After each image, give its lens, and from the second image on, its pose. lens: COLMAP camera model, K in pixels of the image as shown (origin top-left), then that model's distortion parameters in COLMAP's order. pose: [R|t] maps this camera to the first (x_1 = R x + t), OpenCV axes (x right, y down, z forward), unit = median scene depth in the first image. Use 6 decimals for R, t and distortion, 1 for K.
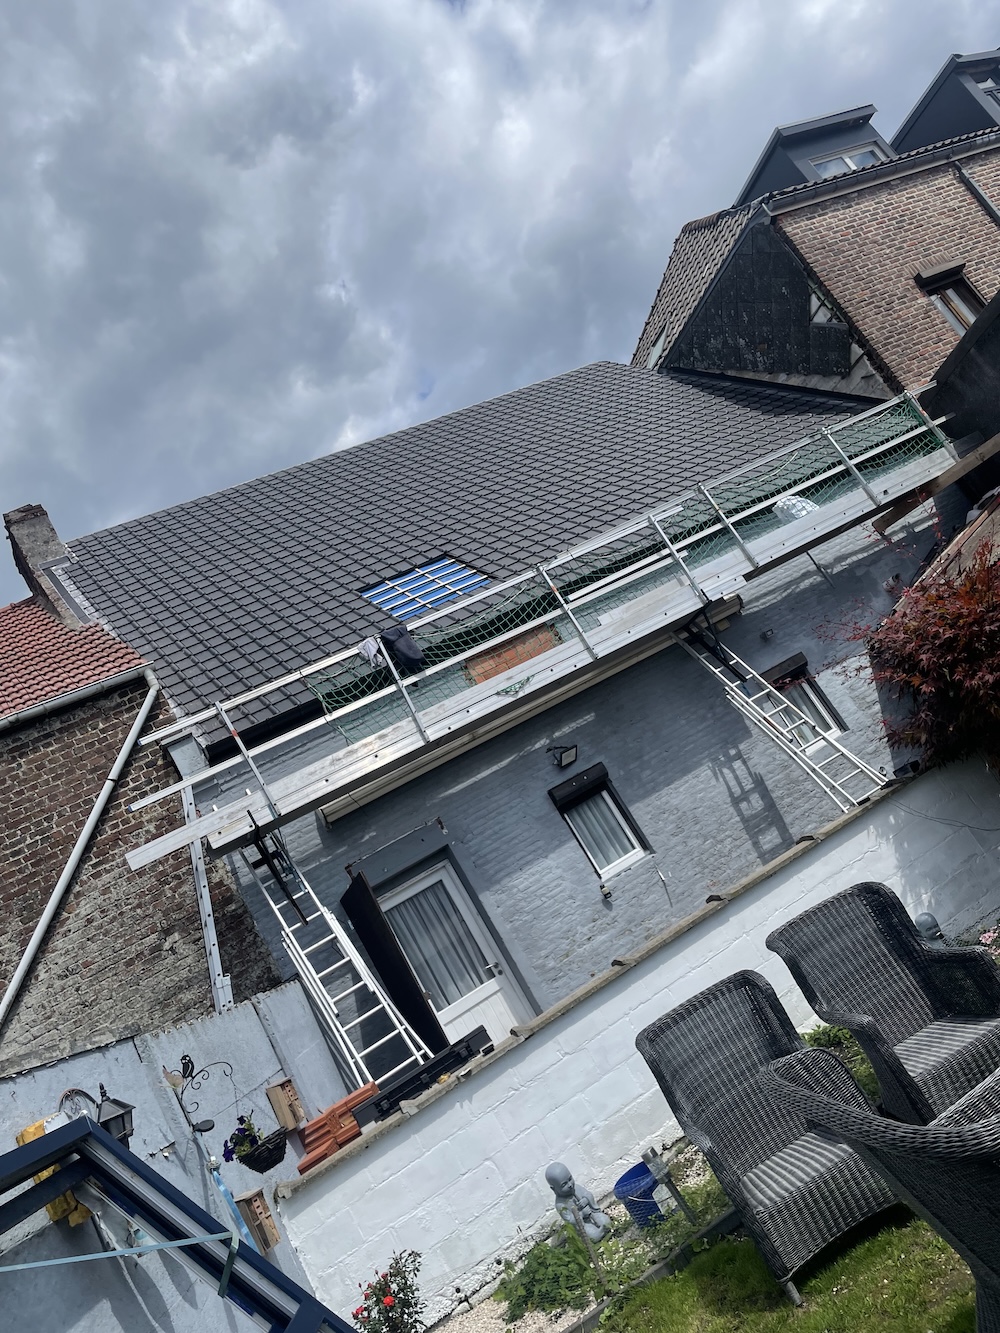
lens RADIAL K [[993.1, 0, 500.7], [0, 993.1, 666.7], [0, 0, 1]] dist [0.042014, -0.041844]
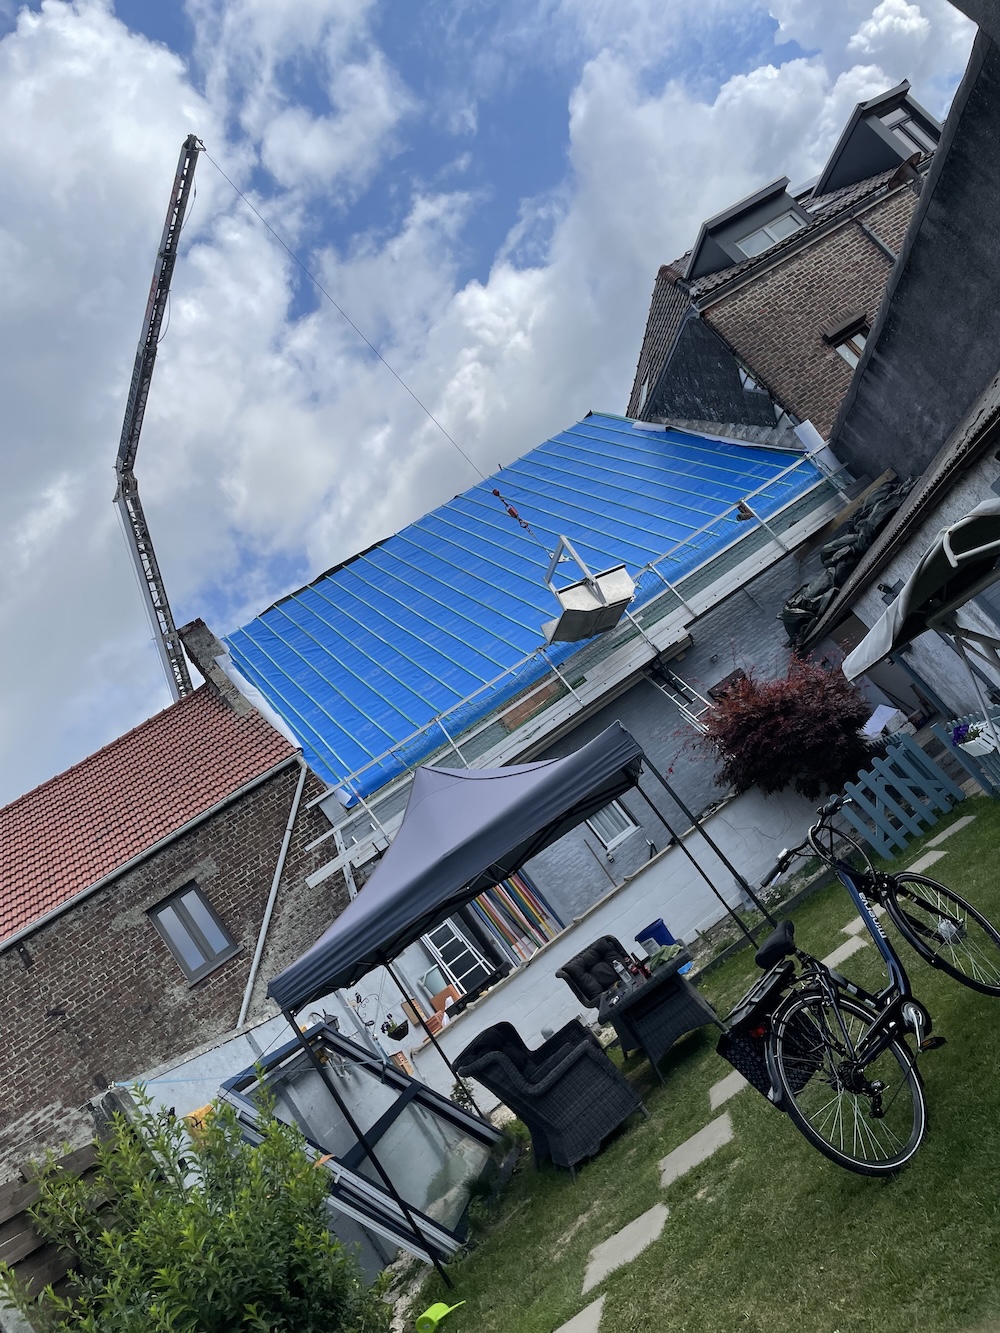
lens RADIAL K [[993.1, 0, 501.6], [0, 993.1, 666.3], [0, 0, 1]] dist [0.042014, -0.041844]
pose [[0.982681, -0.138228, -0.123414, 0.175068], [0.148287, 0.985990, 0.076390, -0.208663], [0.111126, -0.093368, 0.989411, -0.506464]]
